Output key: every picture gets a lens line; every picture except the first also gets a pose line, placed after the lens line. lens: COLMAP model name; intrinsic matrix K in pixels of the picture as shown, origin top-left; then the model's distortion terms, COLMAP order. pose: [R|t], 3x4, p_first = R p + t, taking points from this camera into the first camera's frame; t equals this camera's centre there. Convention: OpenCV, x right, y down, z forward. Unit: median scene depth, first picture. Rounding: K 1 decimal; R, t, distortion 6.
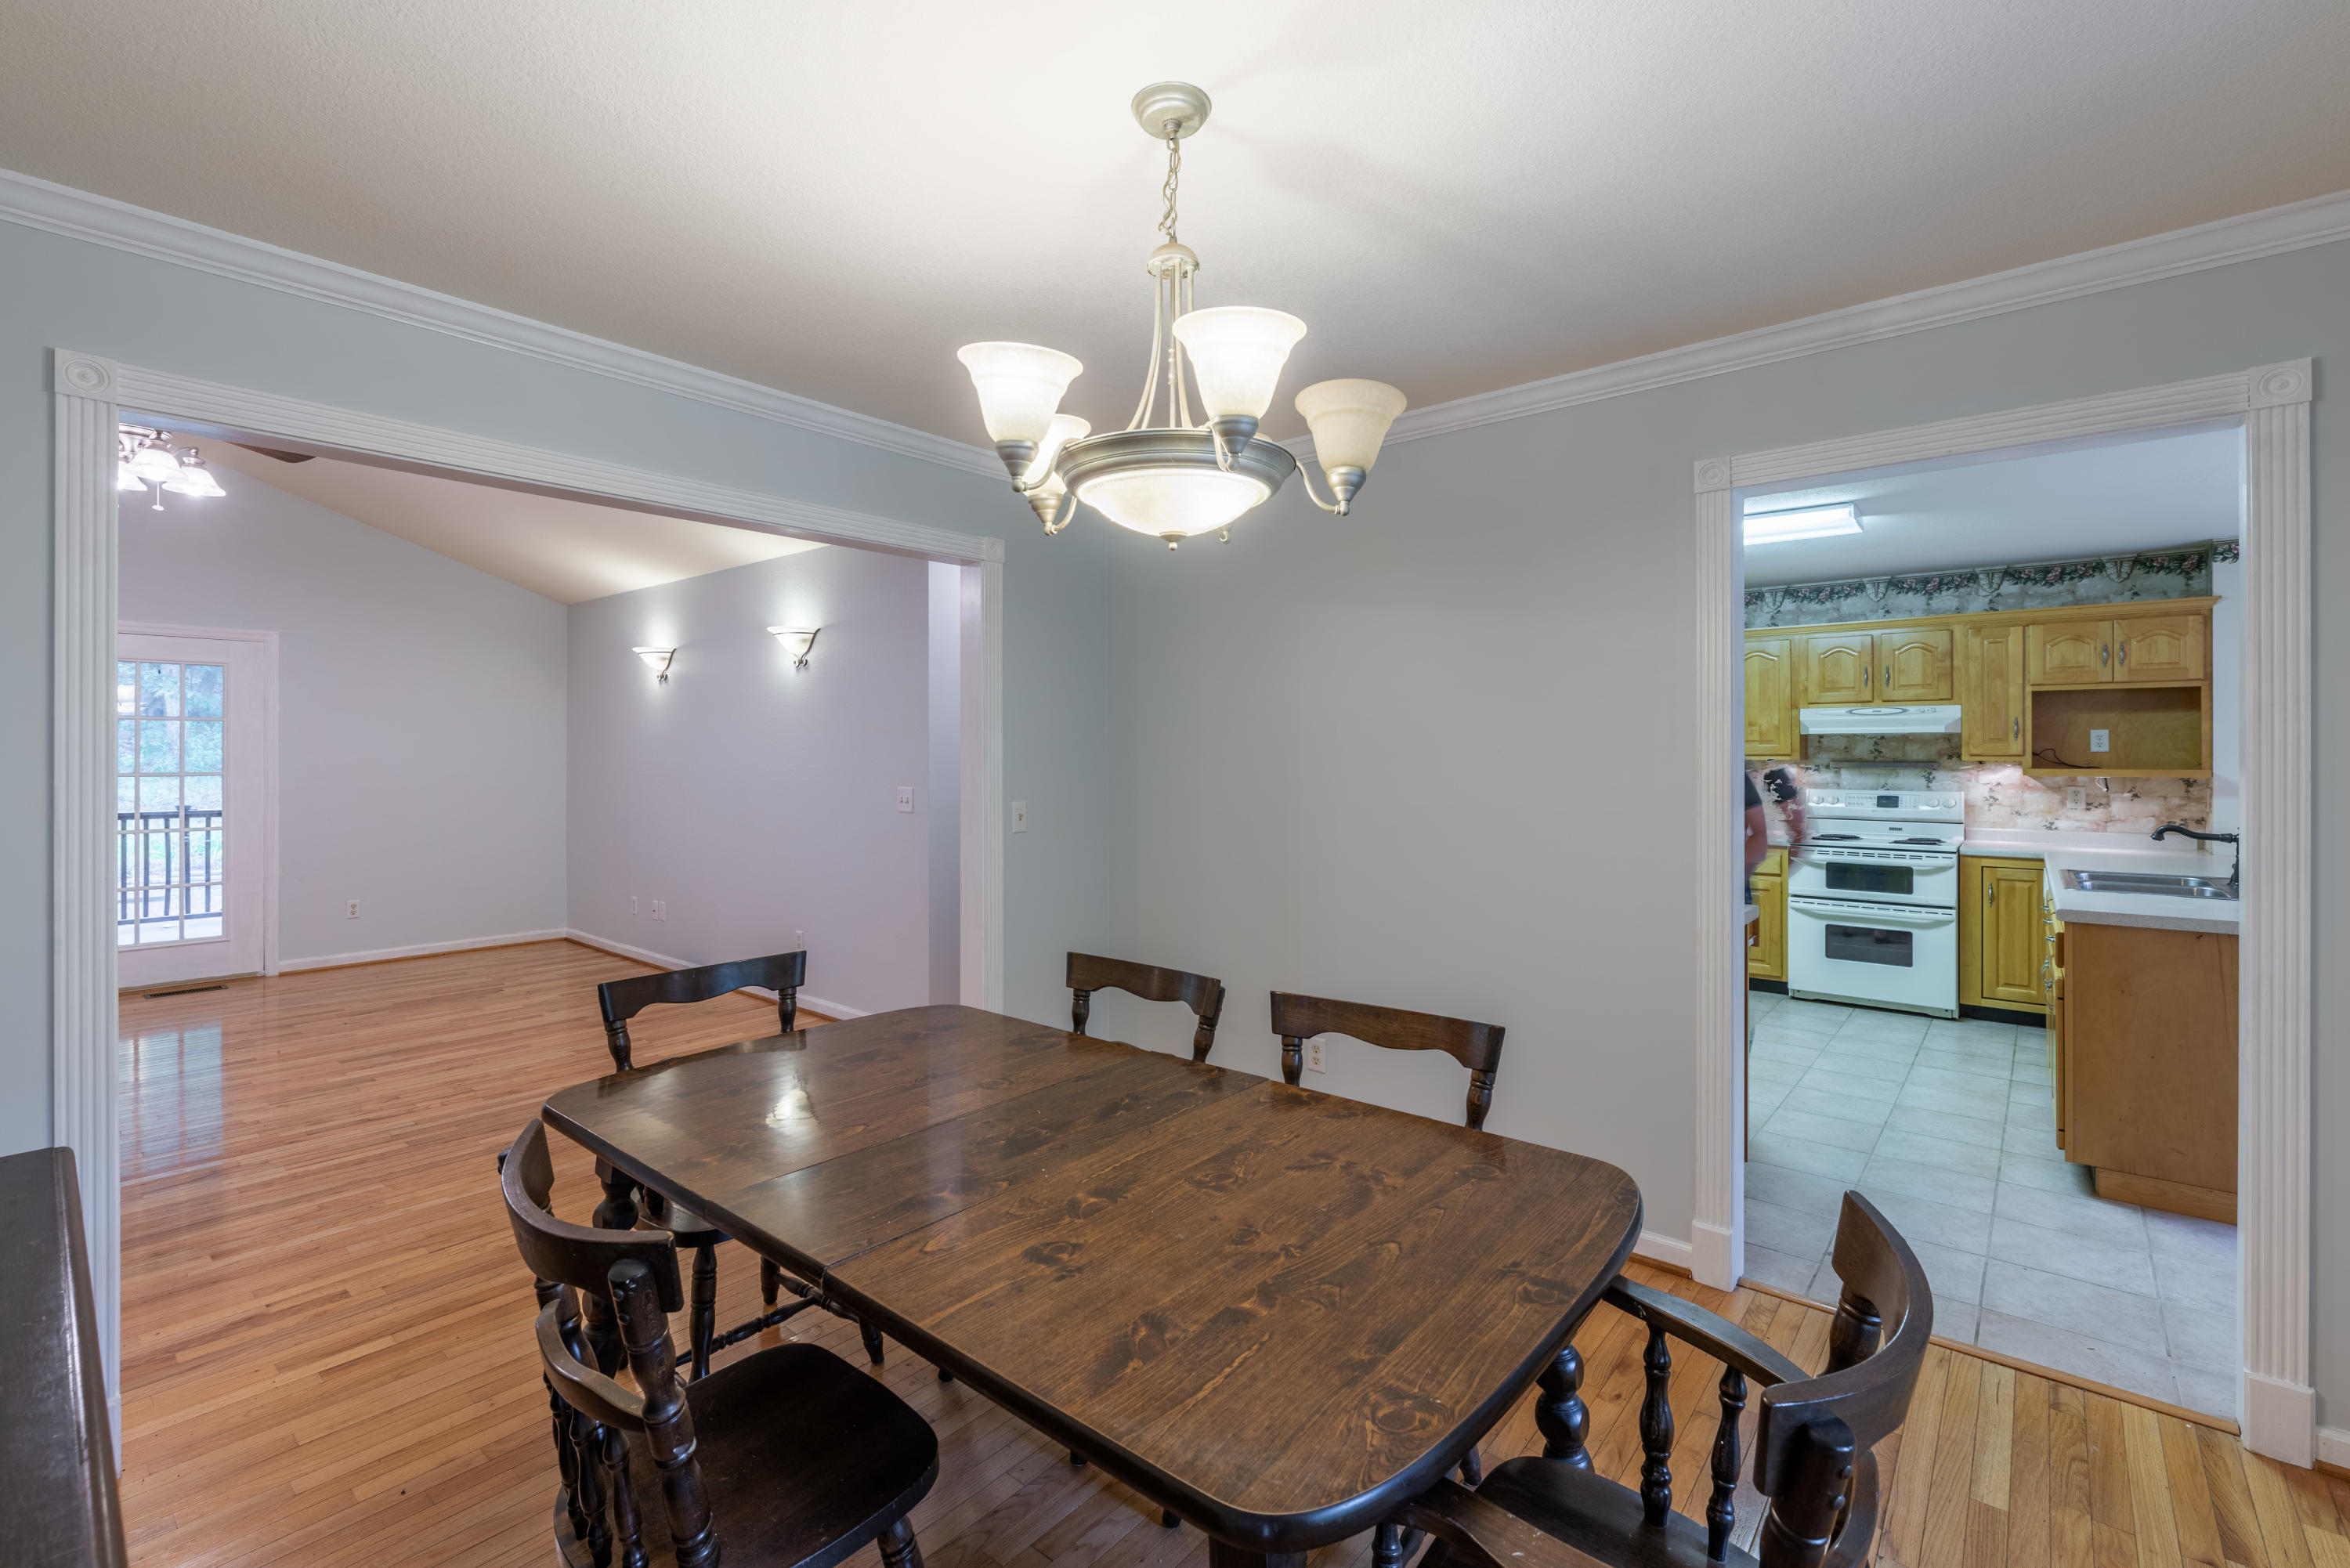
lens RADIAL K [[1028.8, 0, 1163.9], [0, 1028.8, 753.2], [0, 0, 1]] dist [-0.001451, -0.000276]
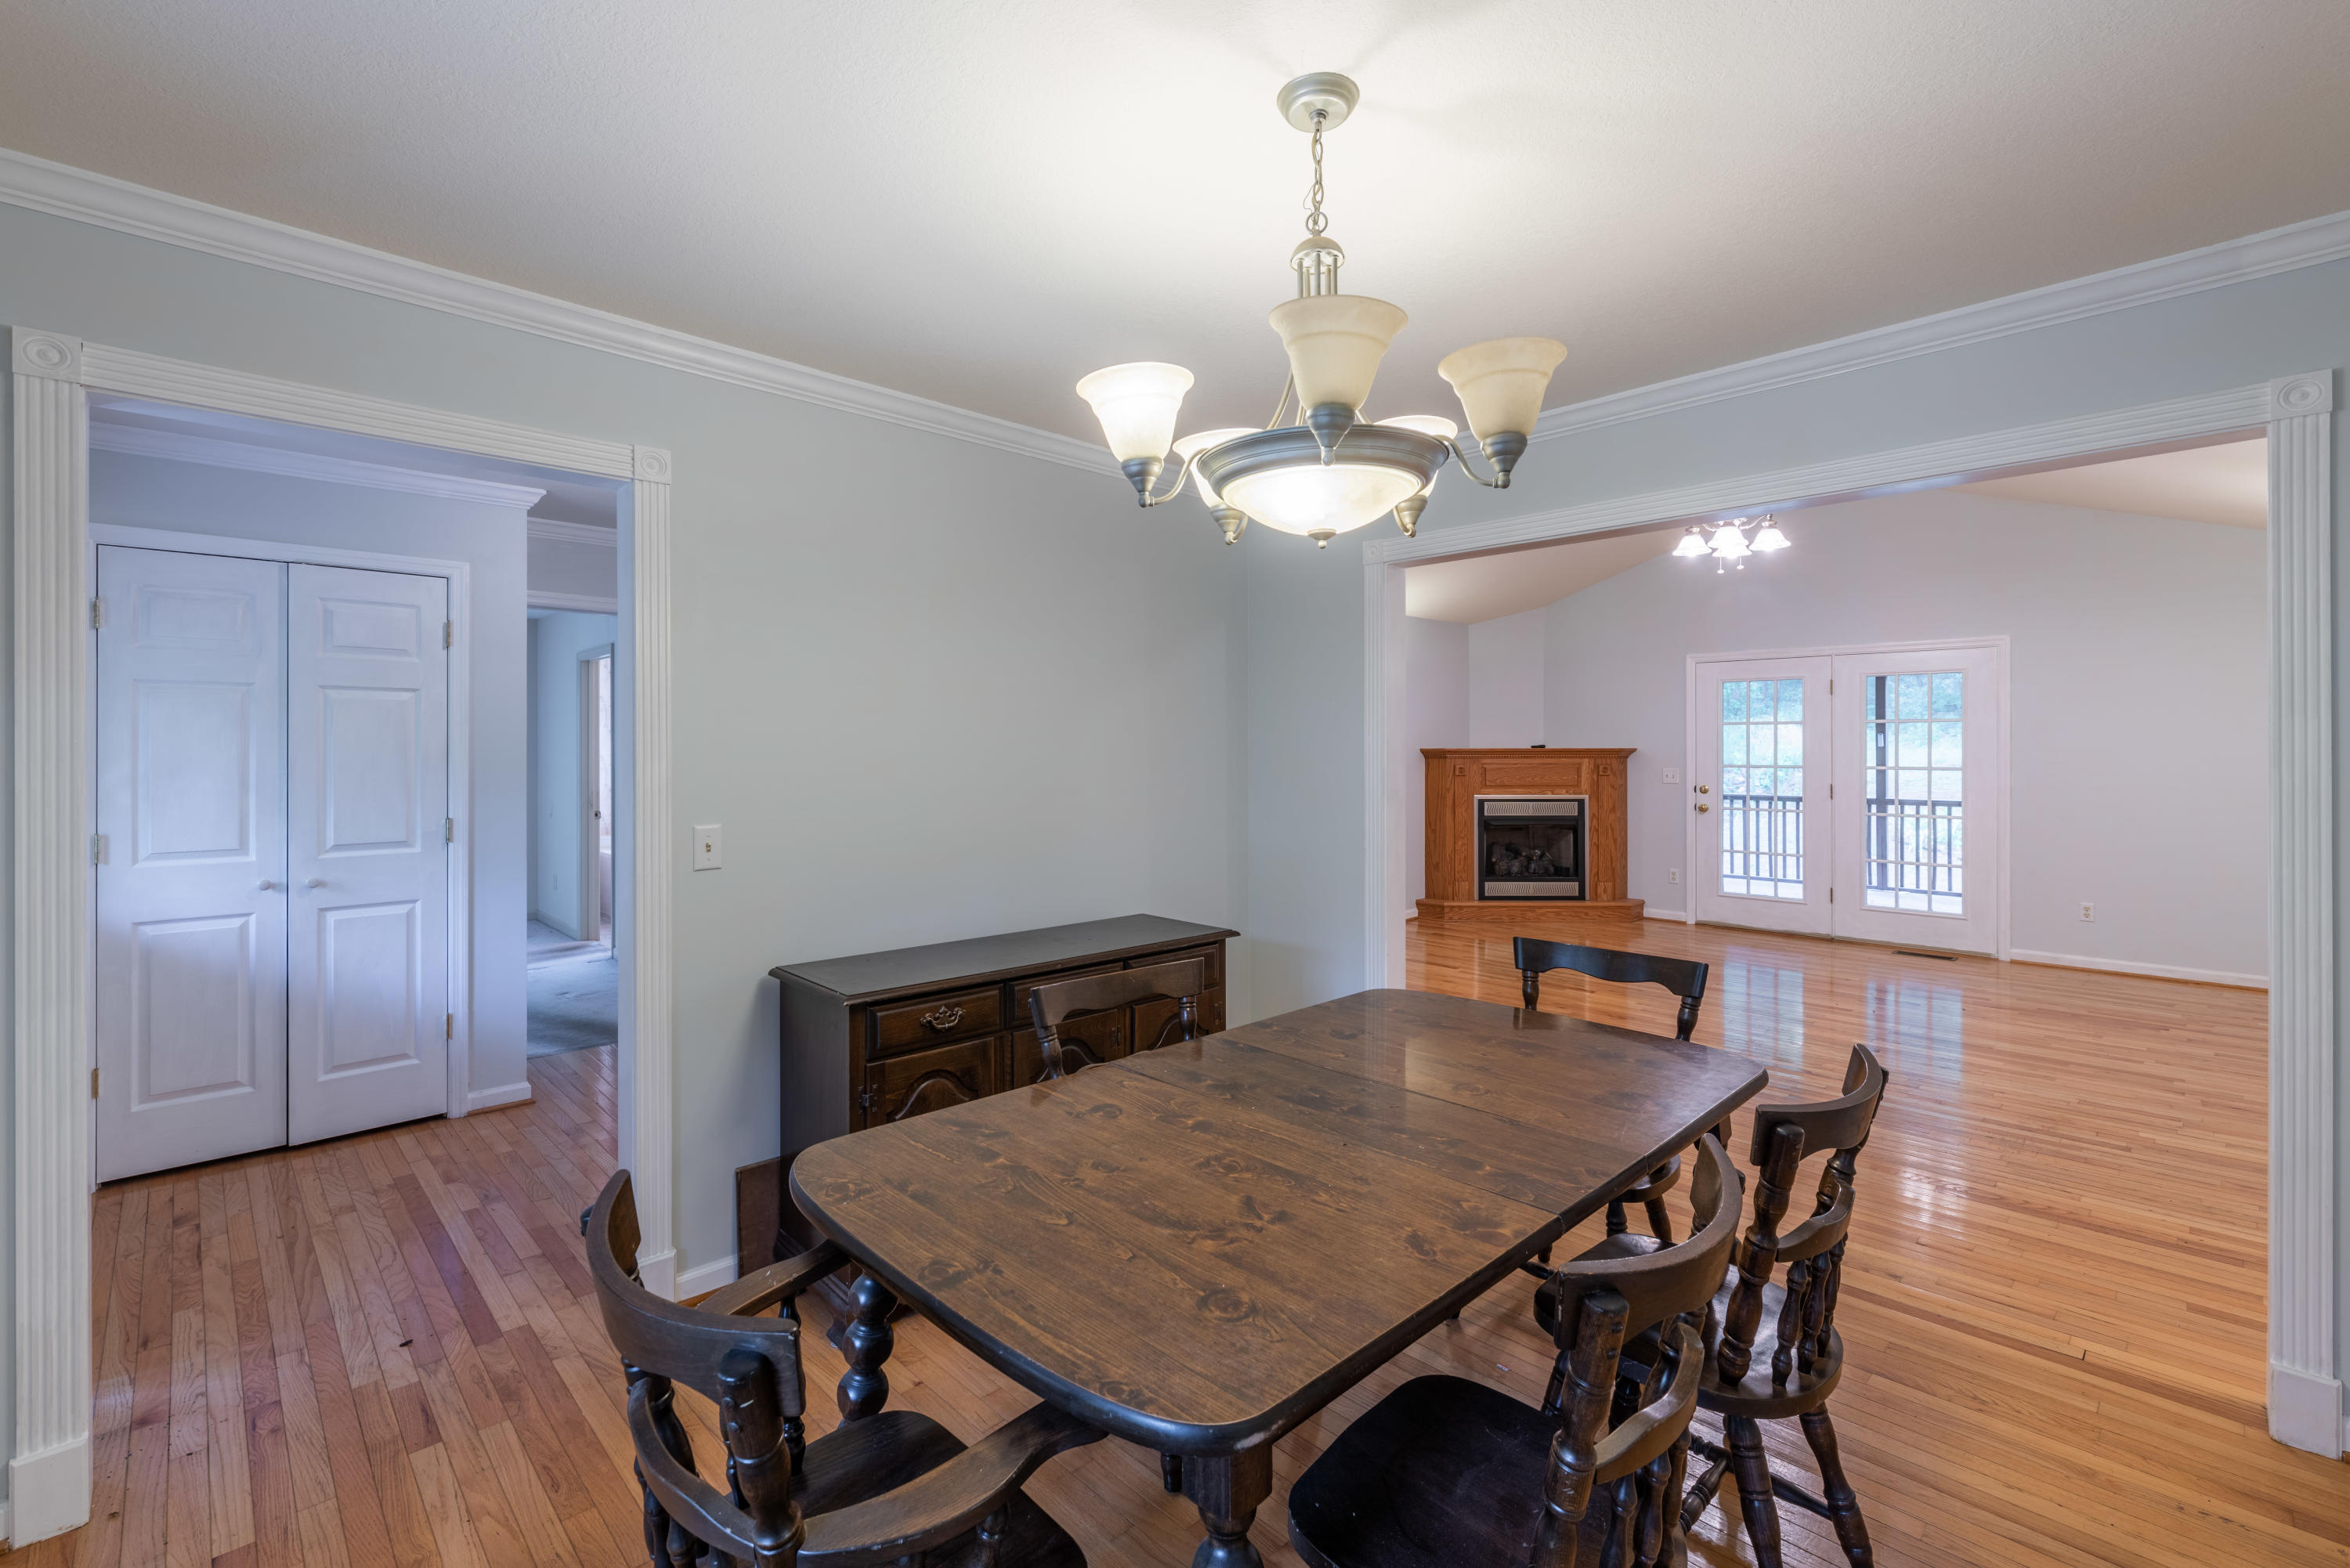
lens RADIAL K [[1012.8, 0, 1167.5], [0, 1012.8, 746.5], [0, 0, 1]] dist [0.000487, -0.000031]
pose [[-0.098529, -0.002107, -0.995132, 1.739068], [-0.000145, 0.999998, -0.002103, -0.011929], [0.995134, -0.000063, -0.098529, 1.683023]]
